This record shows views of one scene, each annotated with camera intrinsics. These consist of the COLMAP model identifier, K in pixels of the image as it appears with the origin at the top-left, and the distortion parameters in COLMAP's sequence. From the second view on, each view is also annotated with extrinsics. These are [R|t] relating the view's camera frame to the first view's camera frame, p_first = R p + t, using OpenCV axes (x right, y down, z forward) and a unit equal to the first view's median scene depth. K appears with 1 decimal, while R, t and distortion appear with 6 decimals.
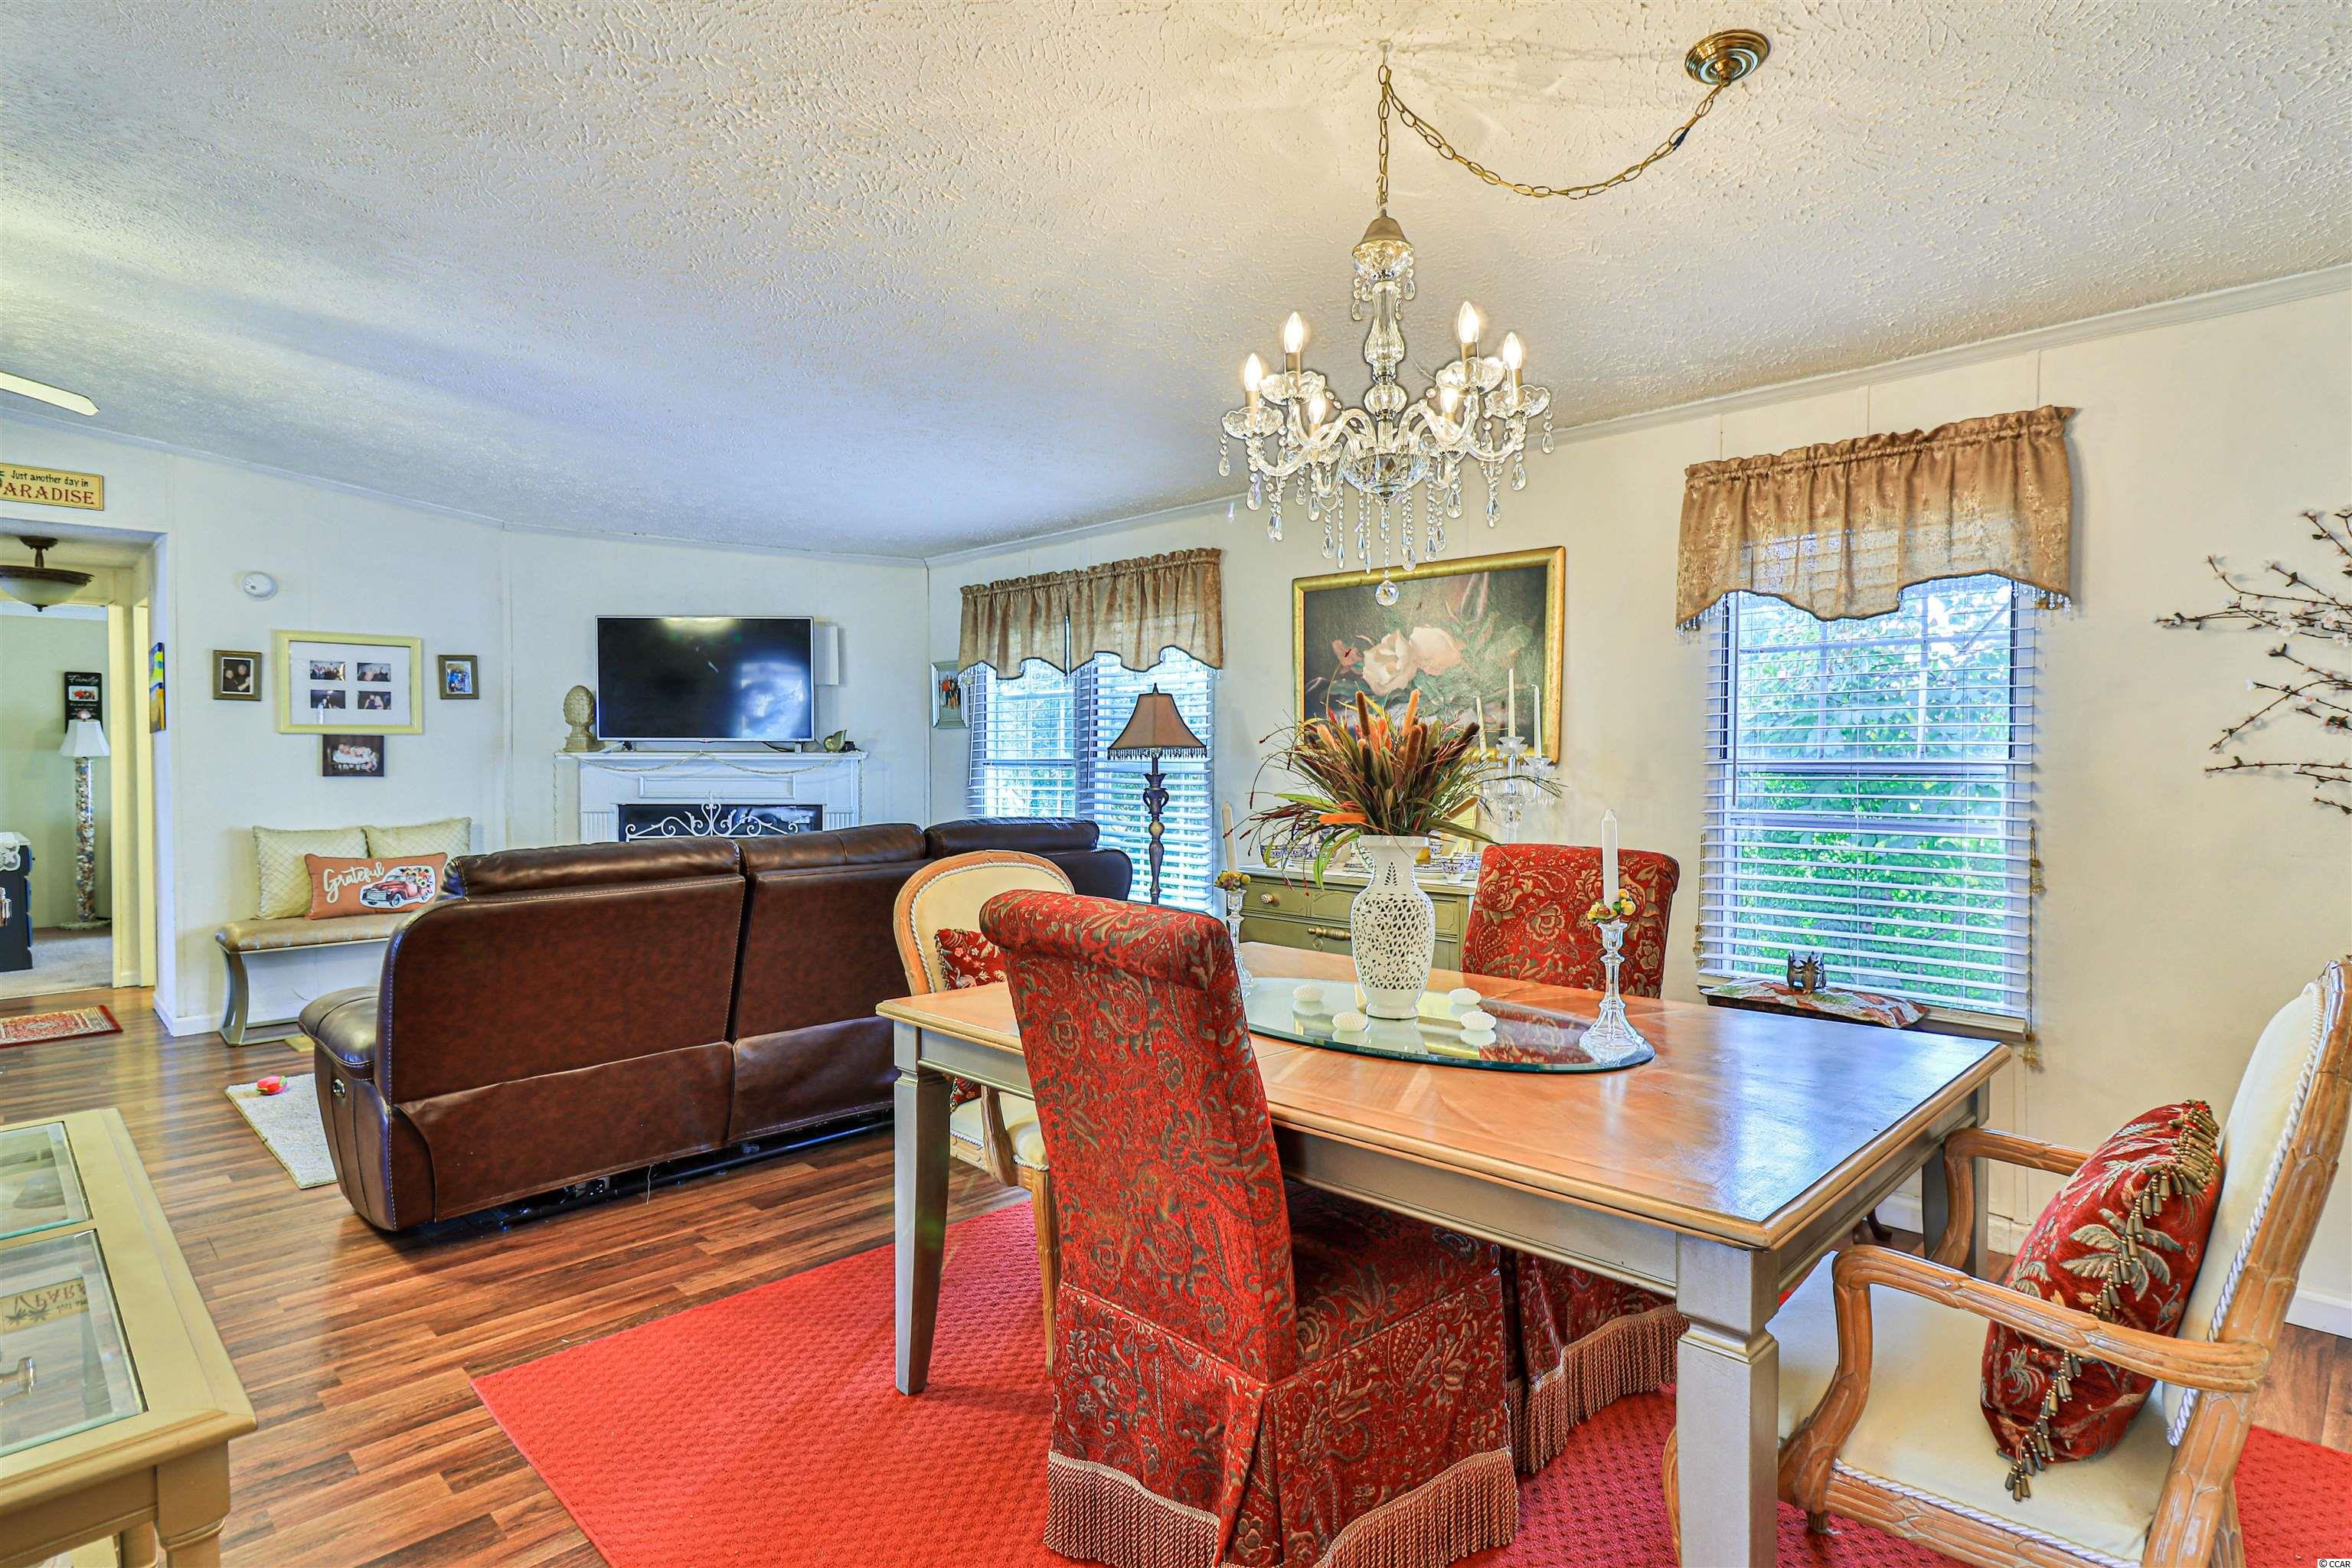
lens RADIAL K [[1218.2, 0, 1204.4], [0, 1218.2, 779.8], [0, 0, 1]] dist [-0.000357, 0.000822]
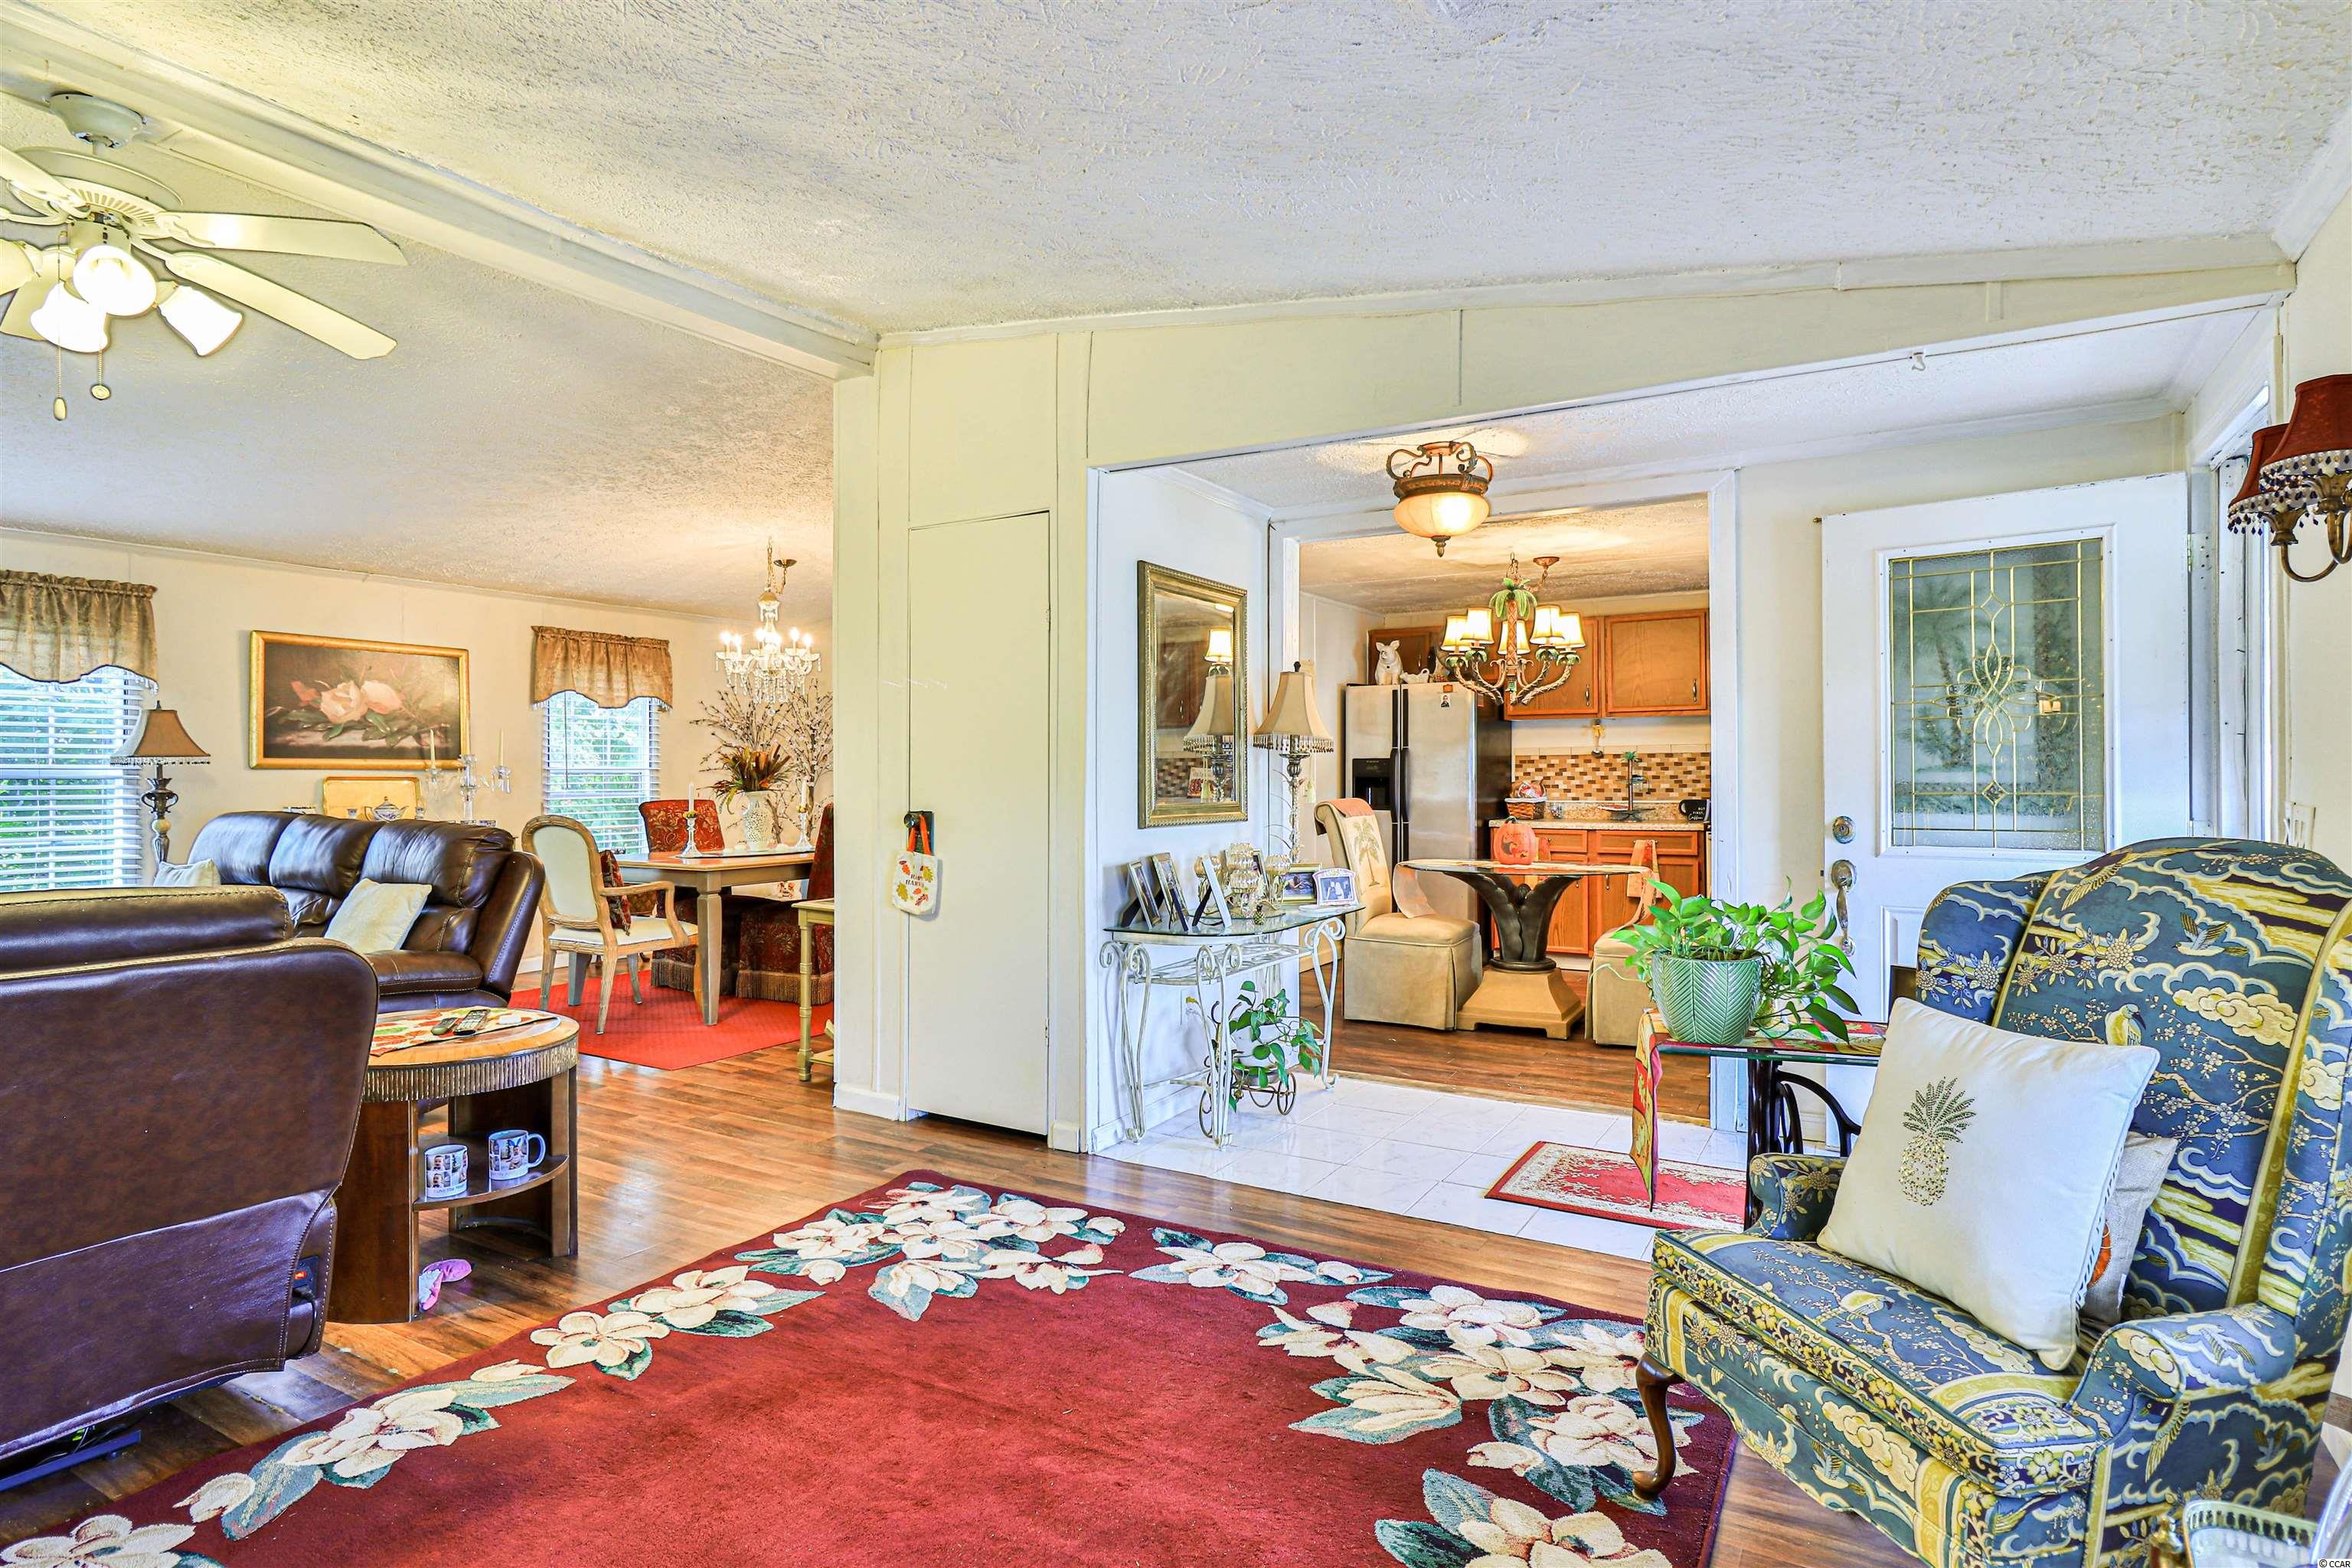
lens RADIAL K [[1233.9, 0, 1183.4], [0, 1233.9, 772.0], [0, 0, 1]] dist [0.001188, 0.001023]
pose [[-0.239315, 0.000142, 0.970942, -1.679750], [0.018753, 0.999814, 0.004476, 0.002328], [-0.970761, 0.019279, -0.239273, 0.391437]]
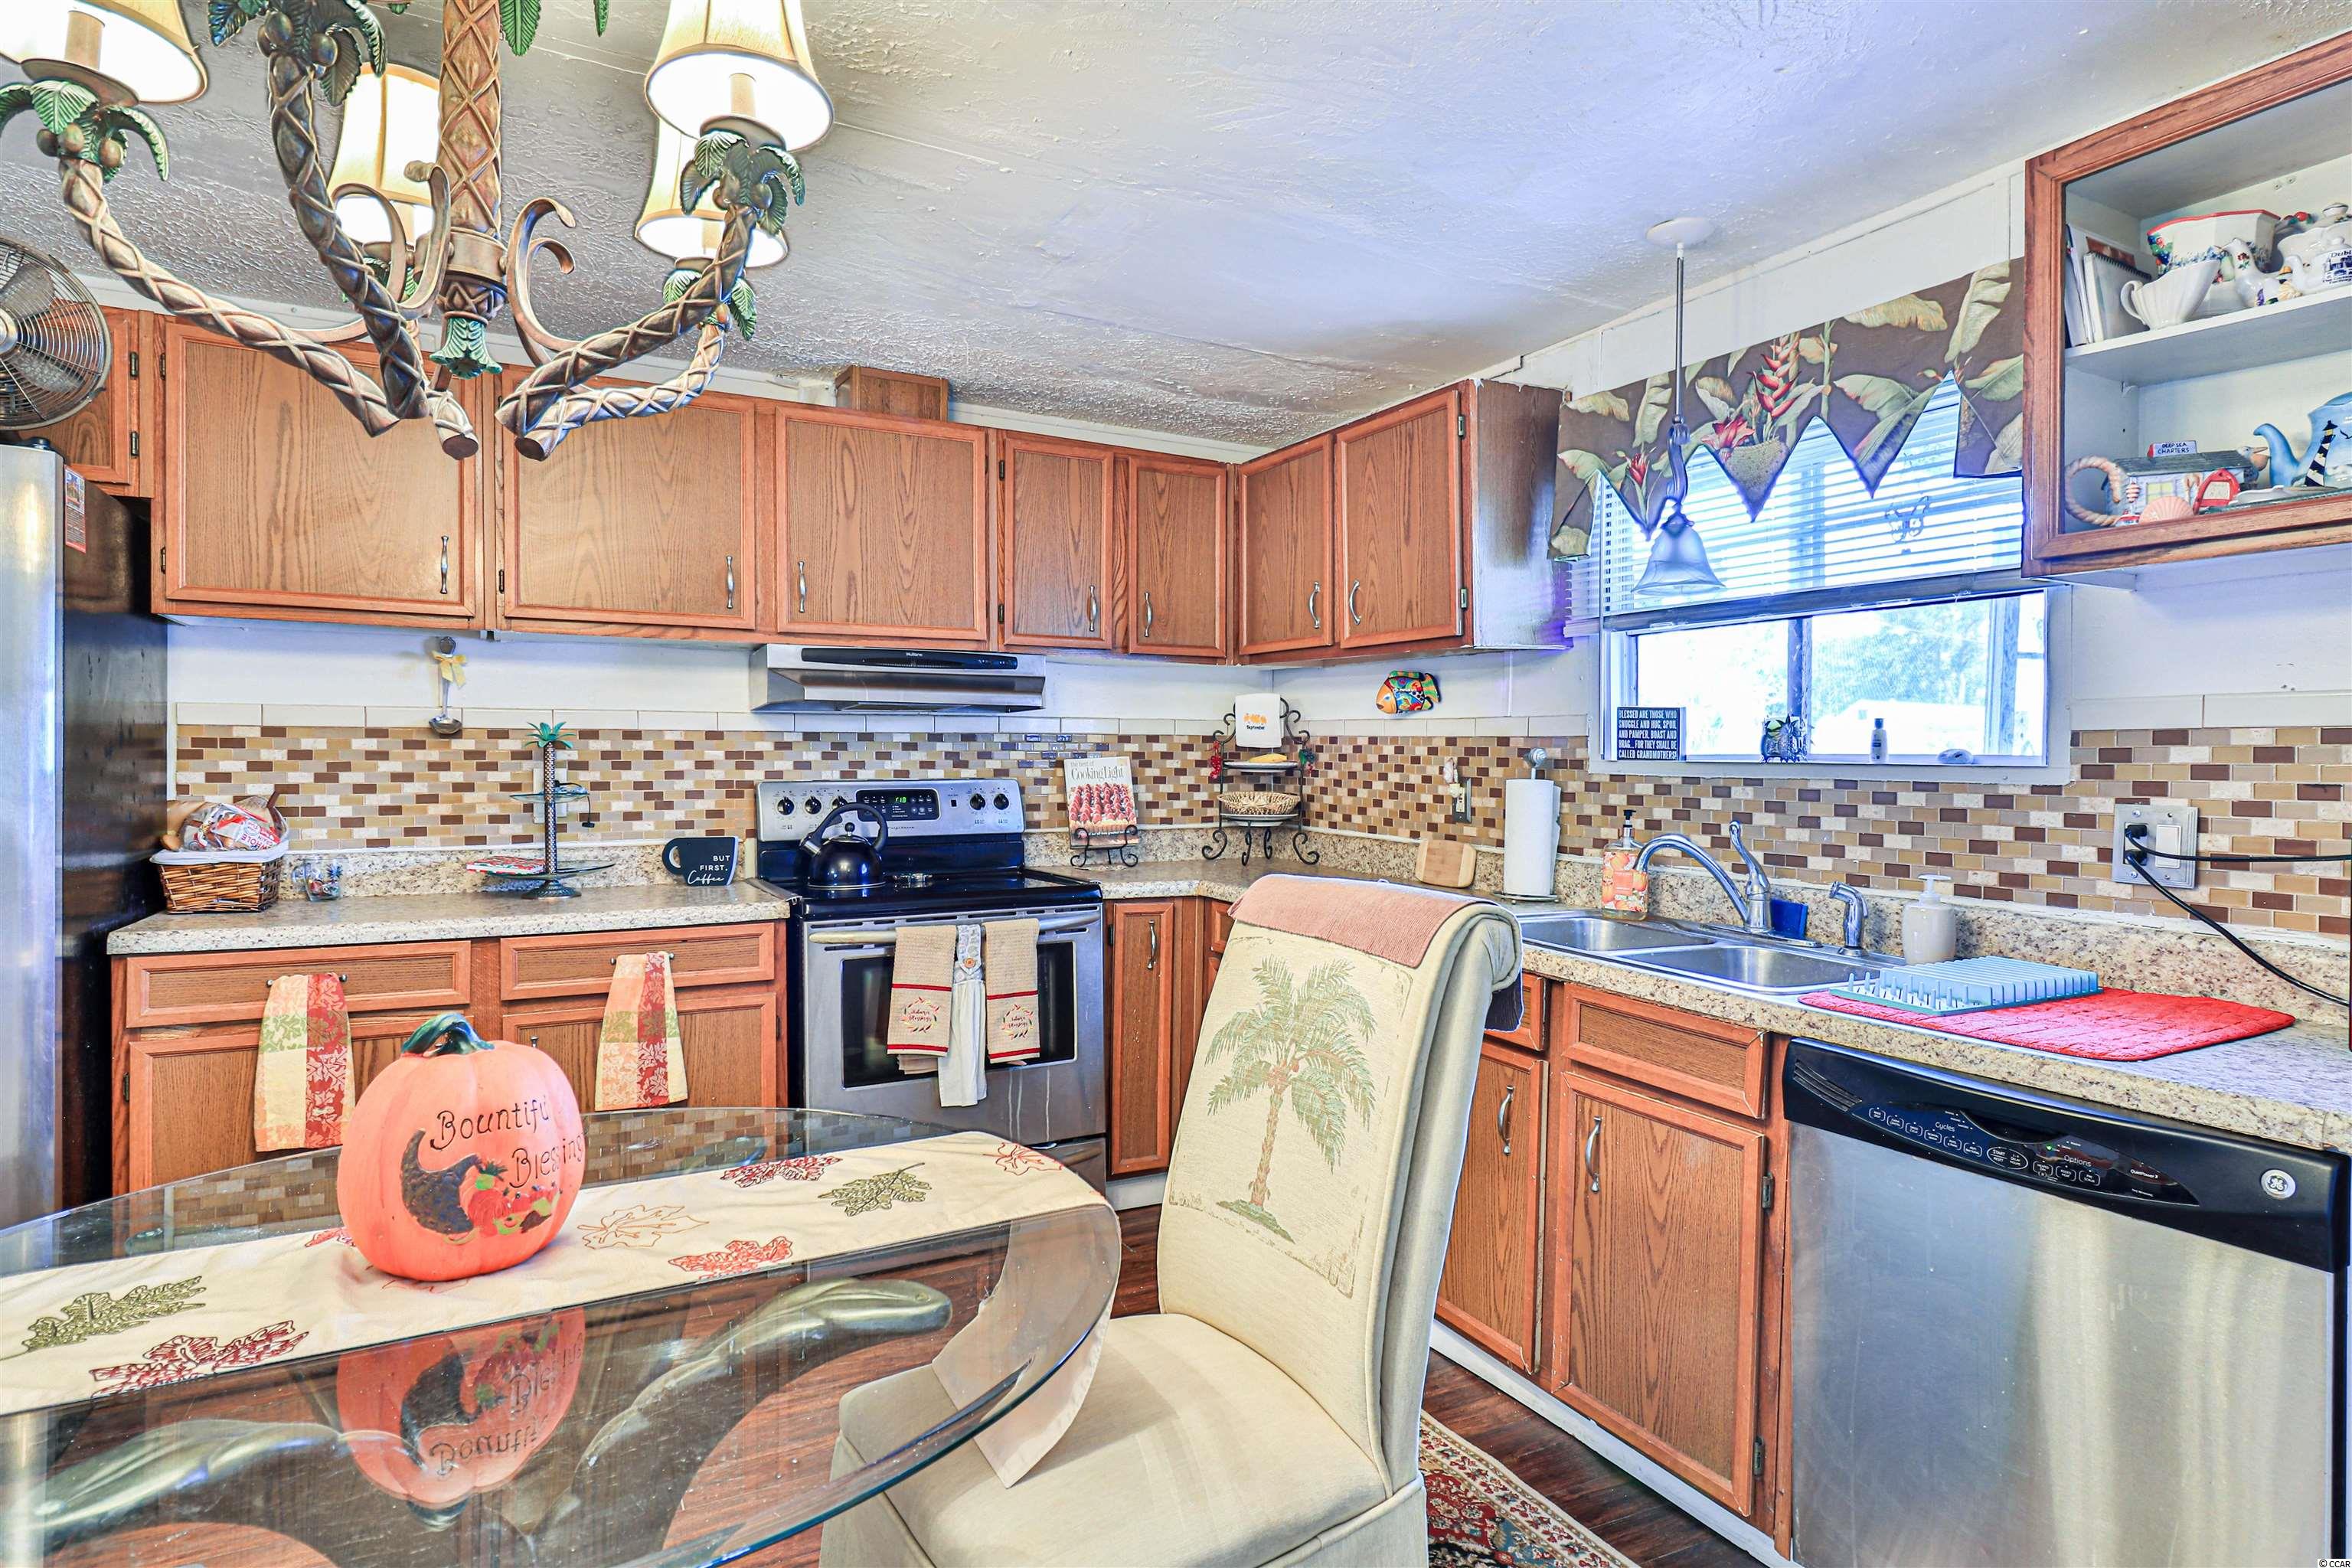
lens RADIAL K [[1233.9, 0, 1183.4], [0, 1233.9, 772.0], [0, 0, 1]] dist [0.001188, 0.001023]
pose [[-0.957549, -0.007217, 0.288180, -0.616029], [-0.000931, 0.999759, 0.021944, 0.005386], [-0.288268, 0.020745, -0.957325, -0.103256]]
